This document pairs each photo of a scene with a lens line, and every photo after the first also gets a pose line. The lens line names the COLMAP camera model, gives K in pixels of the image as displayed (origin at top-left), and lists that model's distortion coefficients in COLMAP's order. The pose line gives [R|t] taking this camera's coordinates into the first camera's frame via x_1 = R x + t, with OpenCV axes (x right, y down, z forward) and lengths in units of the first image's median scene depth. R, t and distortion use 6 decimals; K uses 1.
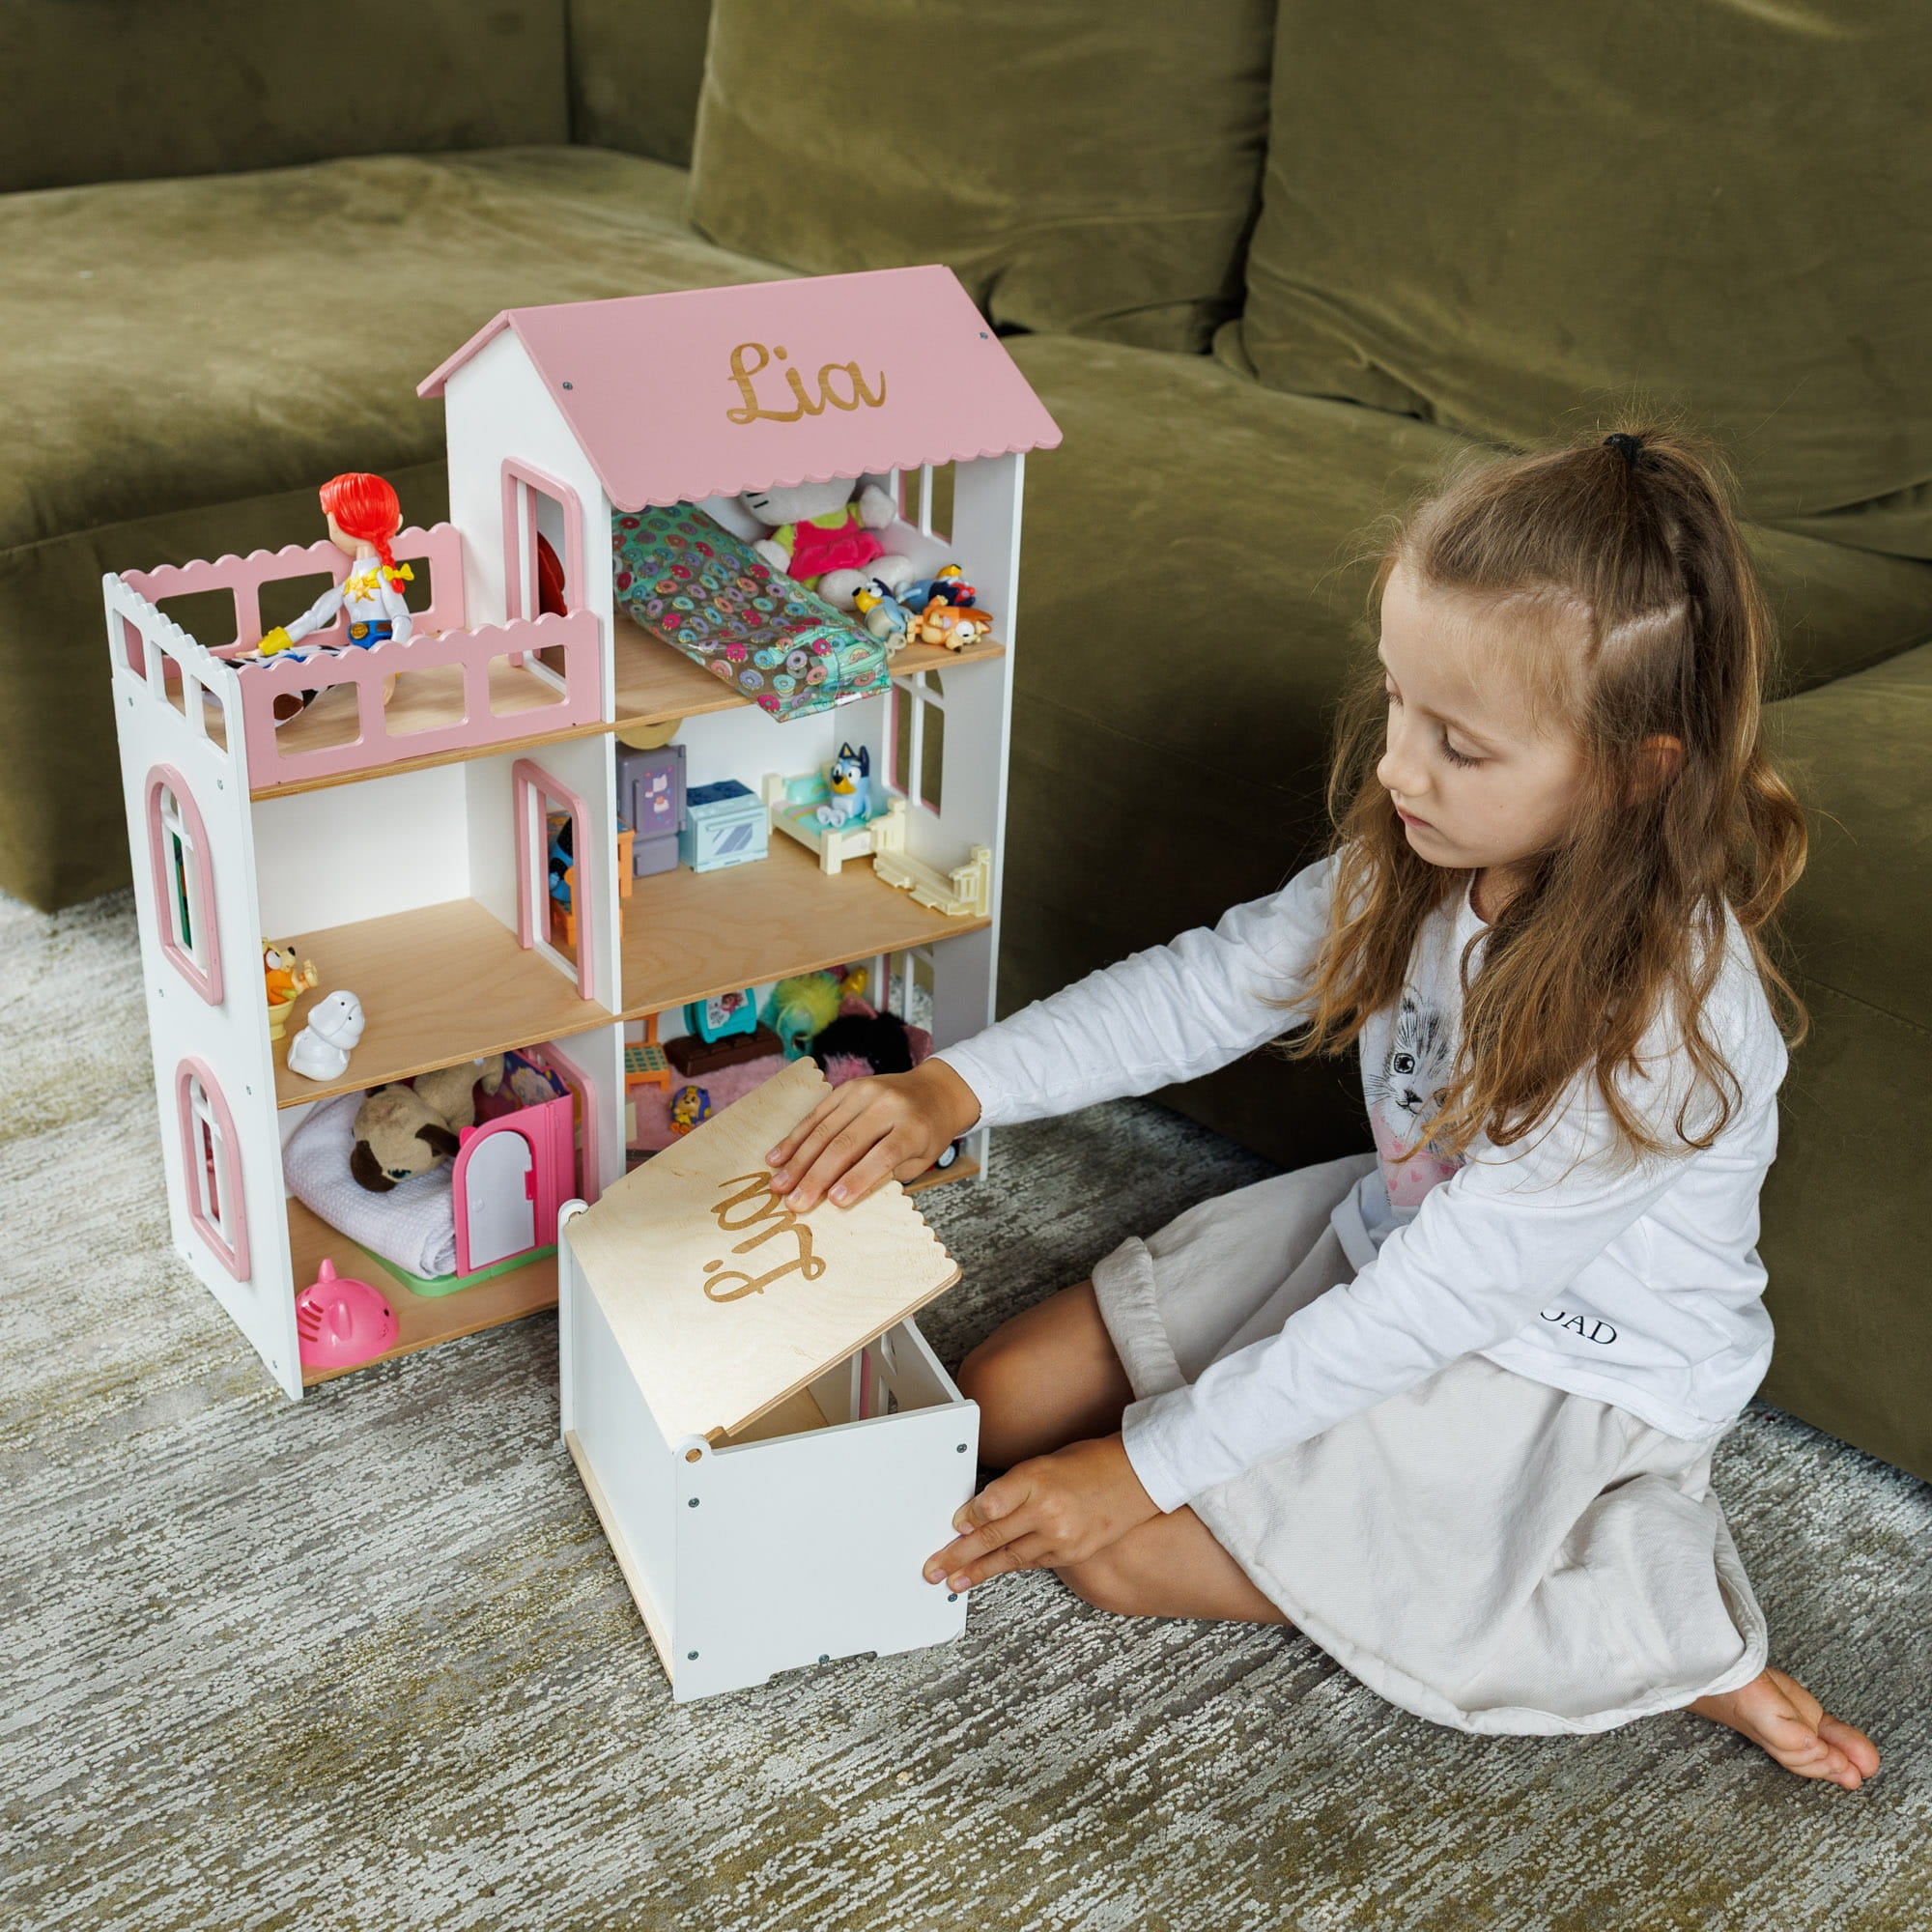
lens RADIAL K [[2696.0, 0, 931.0], [0, 2696.0, 993.5], [0, 0, 1]] dist [0.034734, 0.000000]
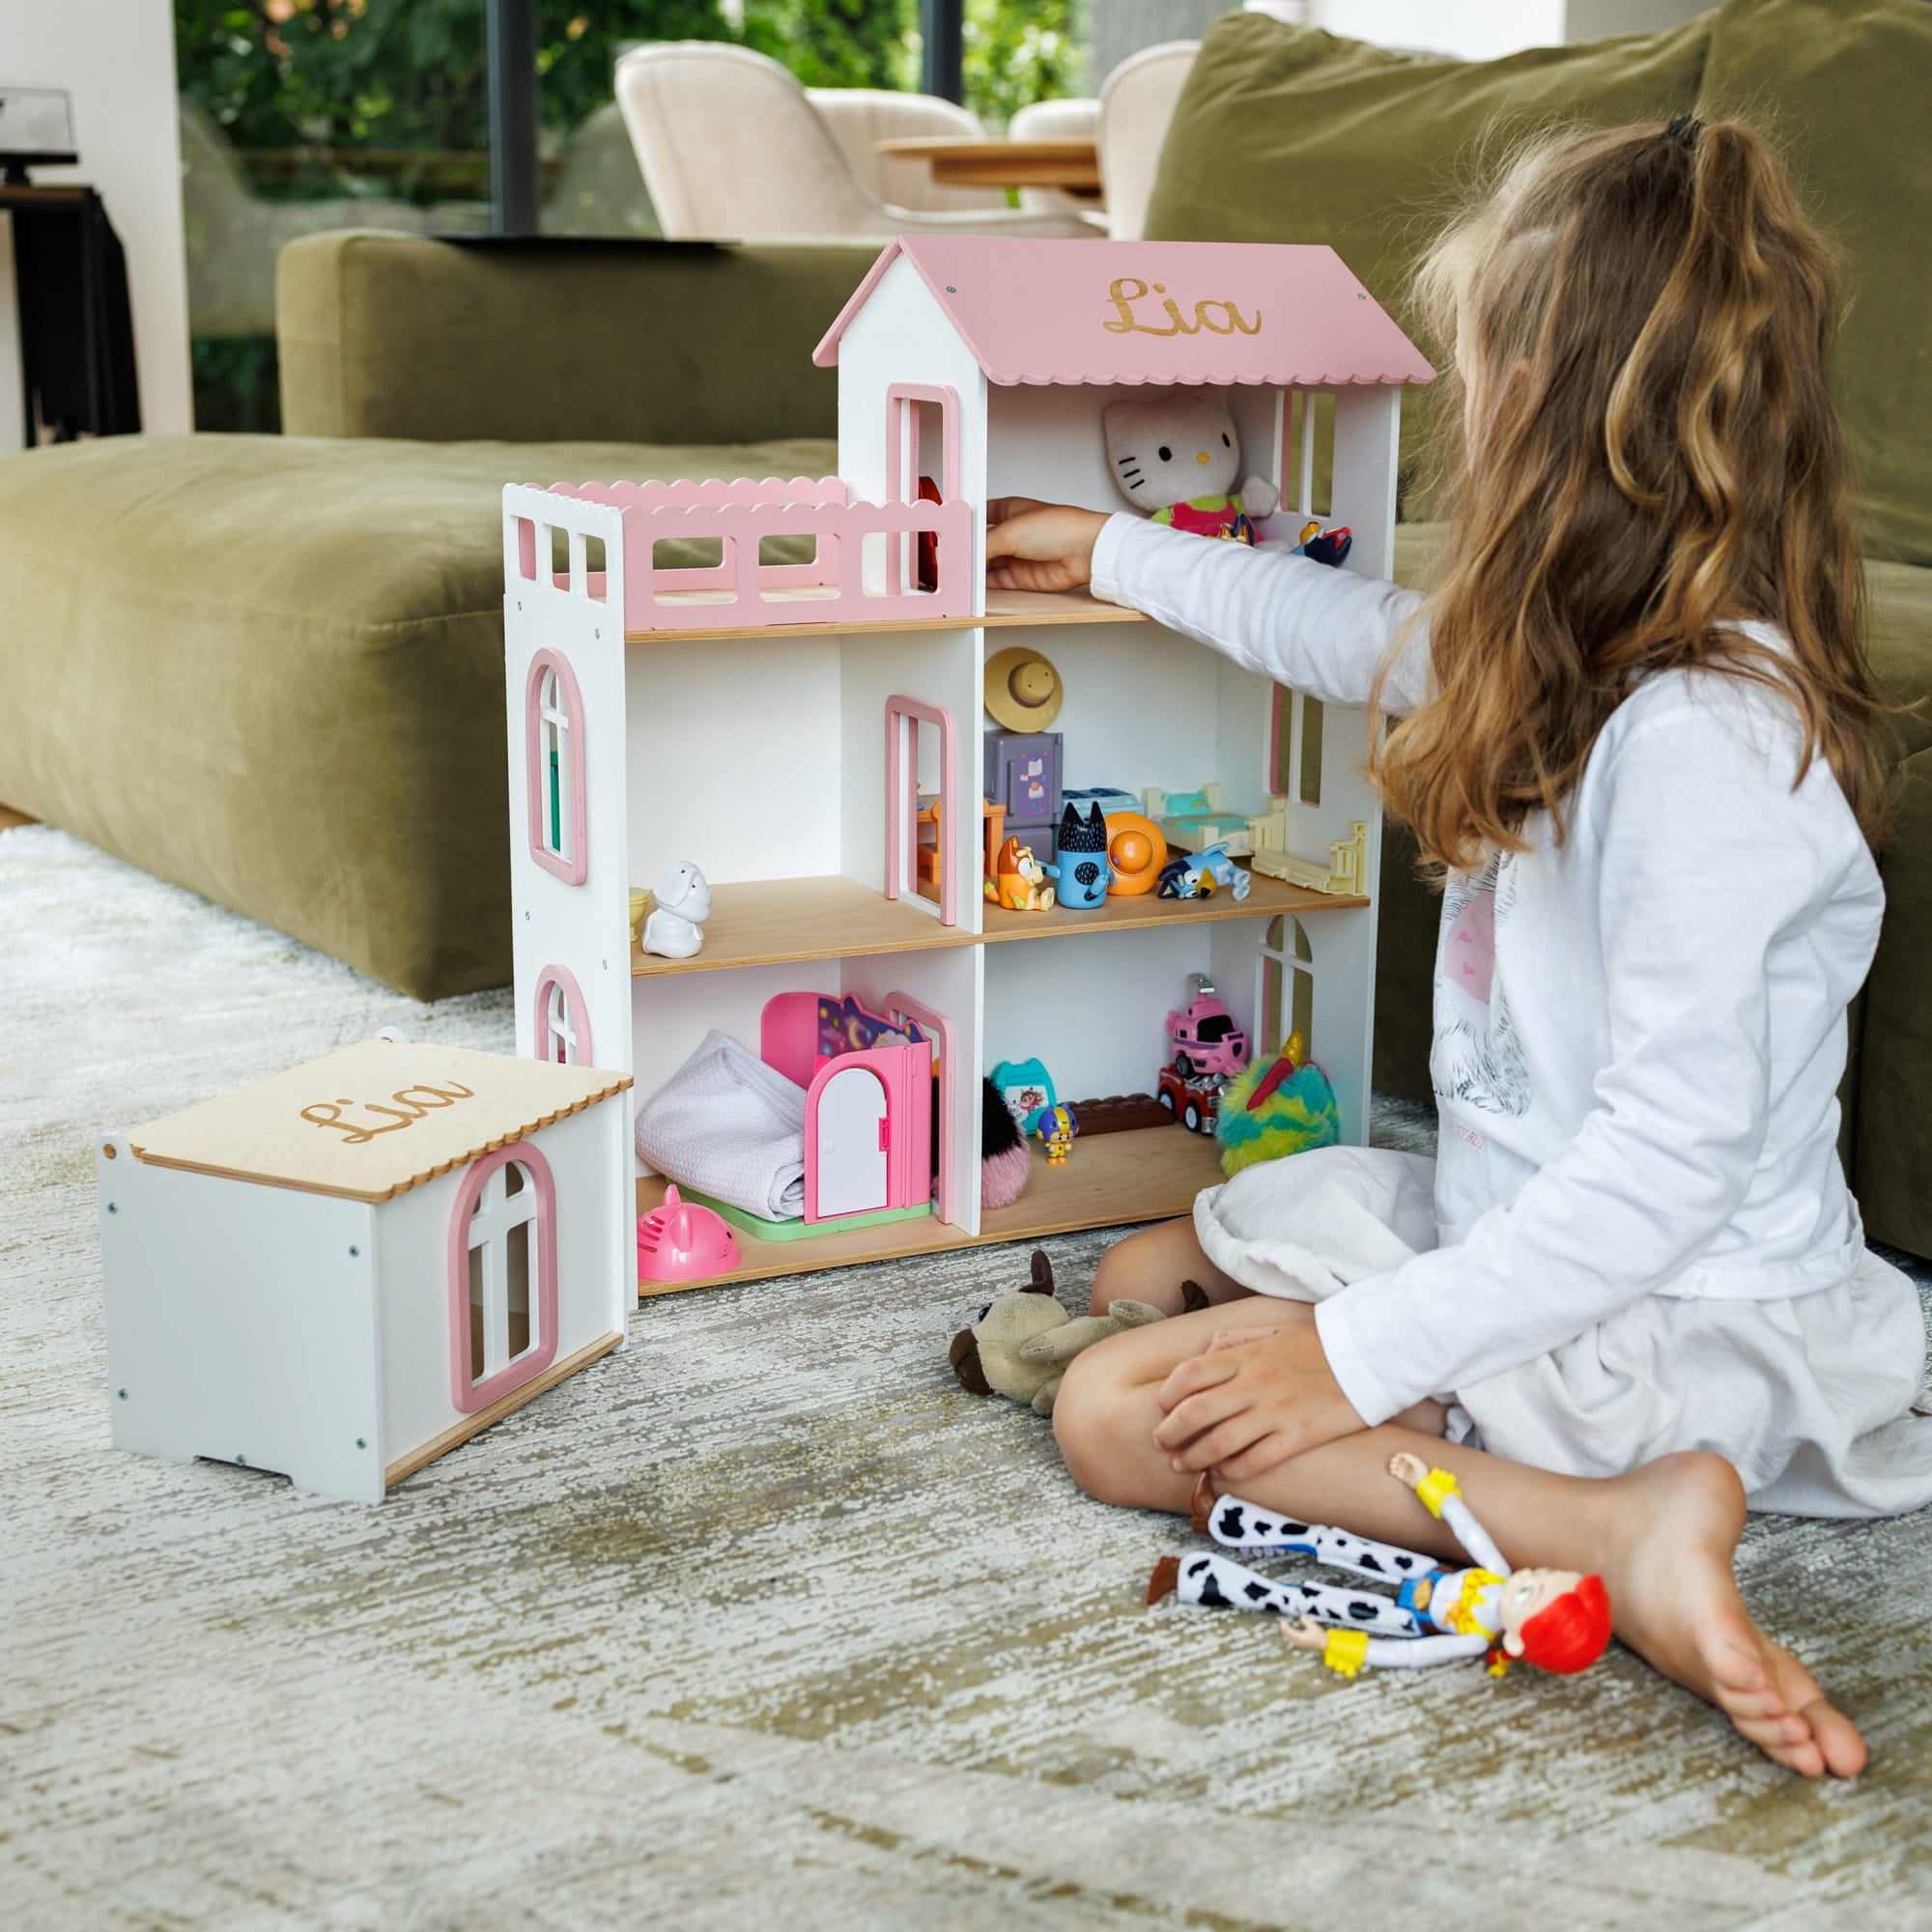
lens RADIAL K [[2998.3, 0, 1067.8], [0, 2998.3, 944.7], [0, 0, 1]] dist [0.088020, 0.000000]
pose [[0.993689, 0.006976, -0.111952, 0.040321], [-0.034238, 0.969297, -0.243497, 0.288892], [0.106816, 0.245793, 0.963419, -0.050743]]
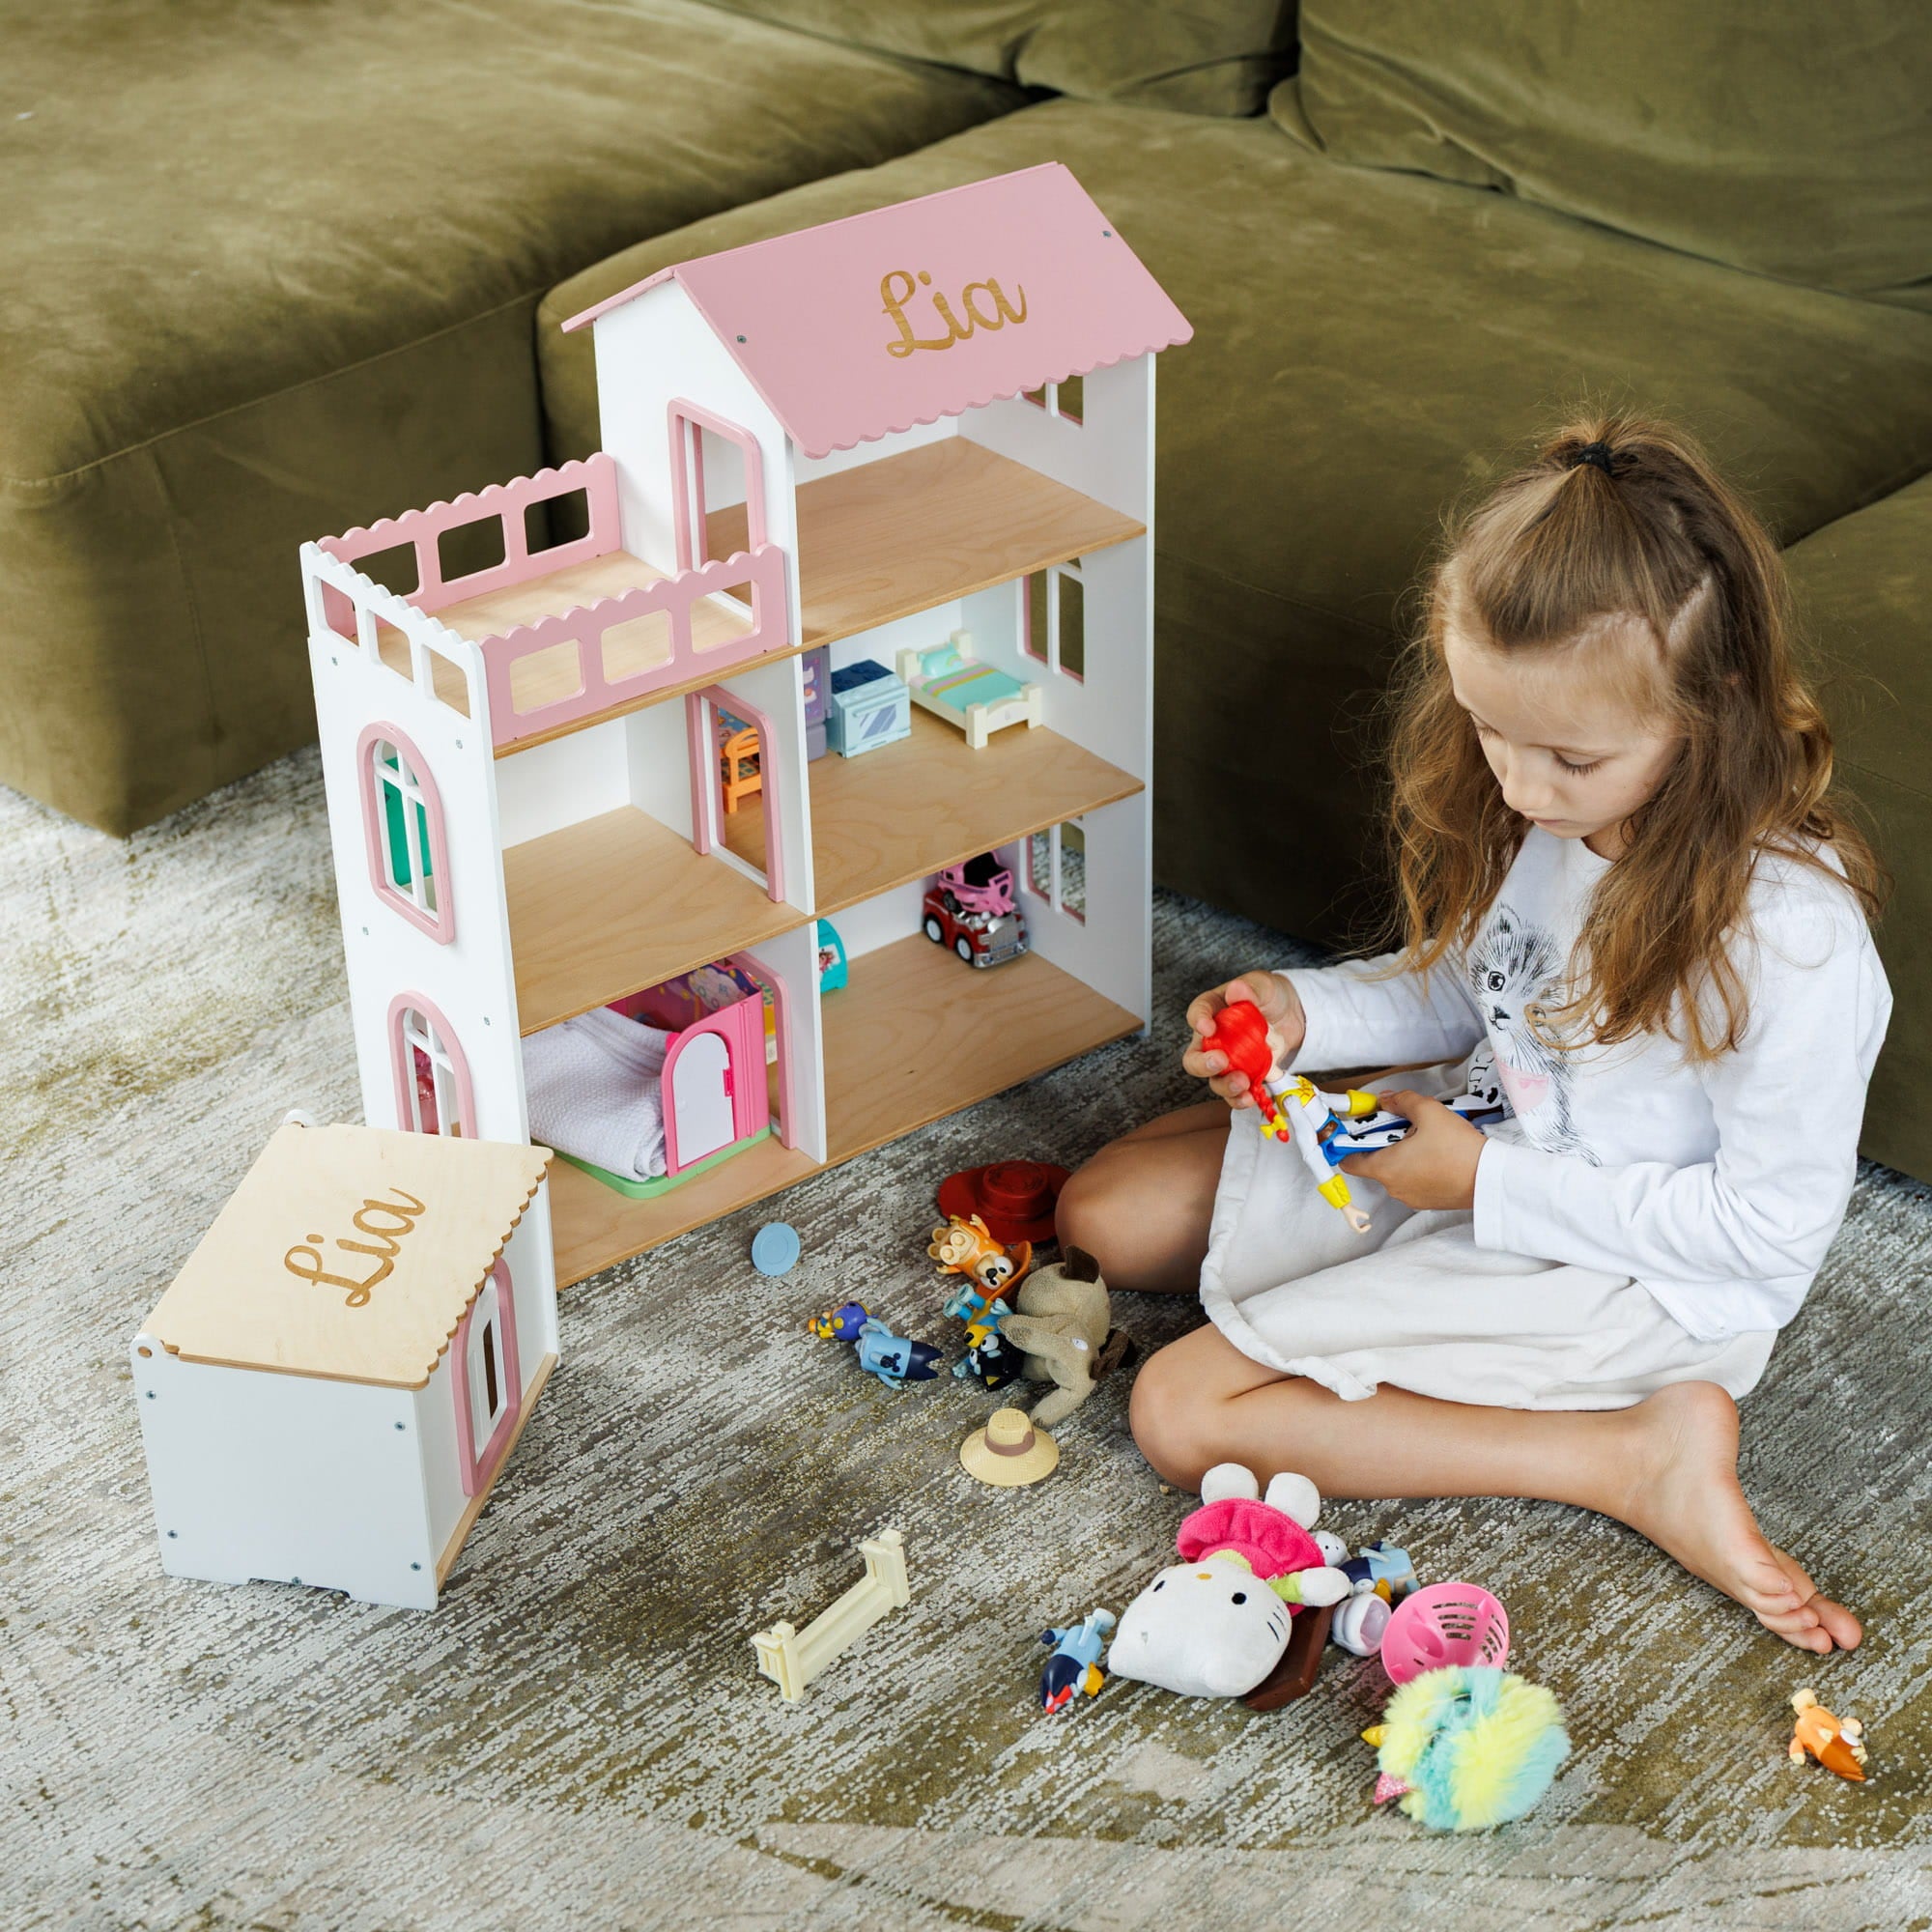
lens RADIAL K [[3758.3, 0, 1094.4], [0, 3758.3, 905.9], [0, 0, 1]] dist [0.034466, 0.000000]
pose [[0.993459, -0.086833, 0.074164, -0.120455], [0.082785, 0.994992, 0.056019, -0.071109], [-0.078656, -0.049513, 0.995671, -0.476286]]
